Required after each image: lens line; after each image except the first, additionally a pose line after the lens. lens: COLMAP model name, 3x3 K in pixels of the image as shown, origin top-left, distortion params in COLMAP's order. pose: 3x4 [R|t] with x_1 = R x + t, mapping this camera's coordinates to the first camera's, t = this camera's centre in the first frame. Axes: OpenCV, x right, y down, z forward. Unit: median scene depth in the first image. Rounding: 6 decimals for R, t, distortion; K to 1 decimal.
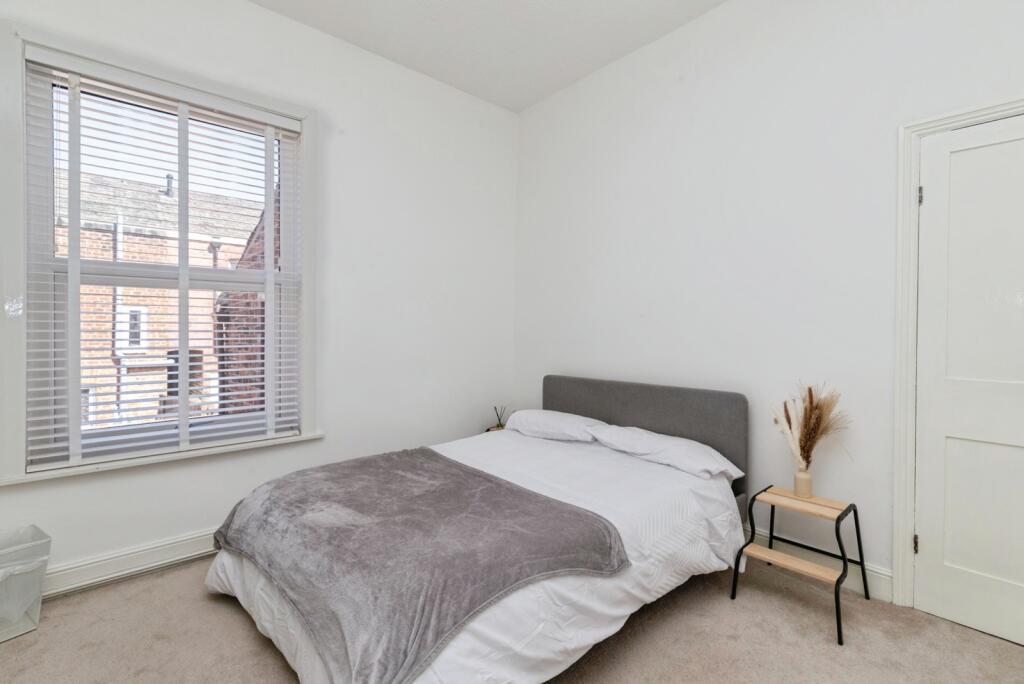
lens RADIAL K [[468.3, 0, 514.5], [0, 468.3, 334.9], [0, 0, 1]] dist [0.004602, 0.000119]
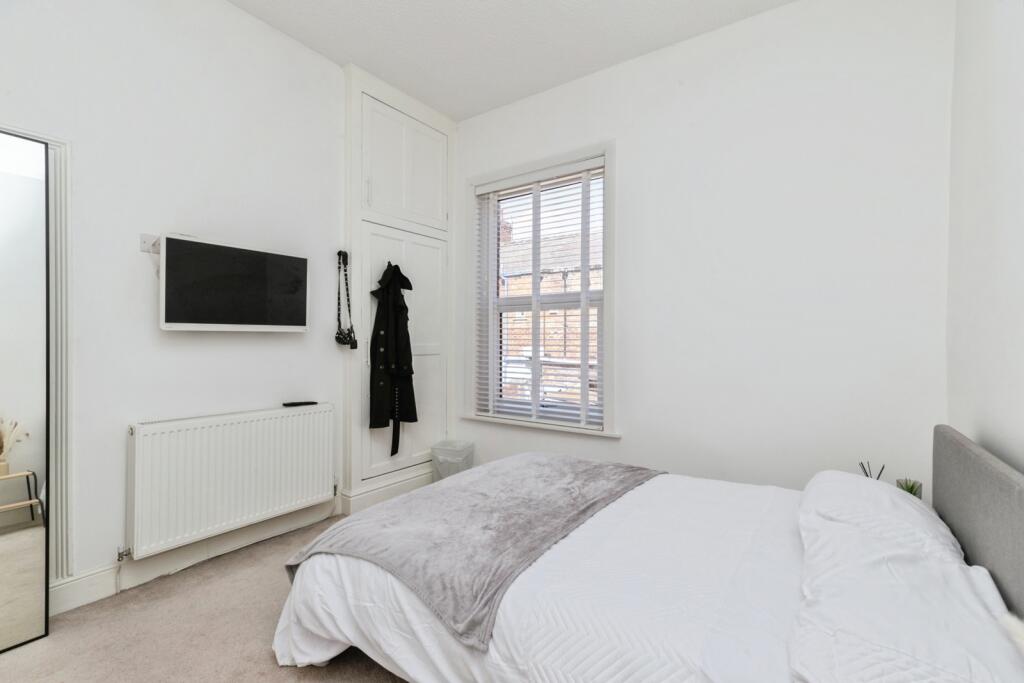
lens RADIAL K [[468.3, 0, 513.1], [0, 468.3, 339.4], [0, 0, 1]] dist [0.004602, 0.000119]
pose [[0.220124, 0.000917, -0.975472, 0.680956], [-0.006692, 0.999977, -0.000570, -0.007265], [0.975449, 0.006653, 0.220125, 0.602353]]
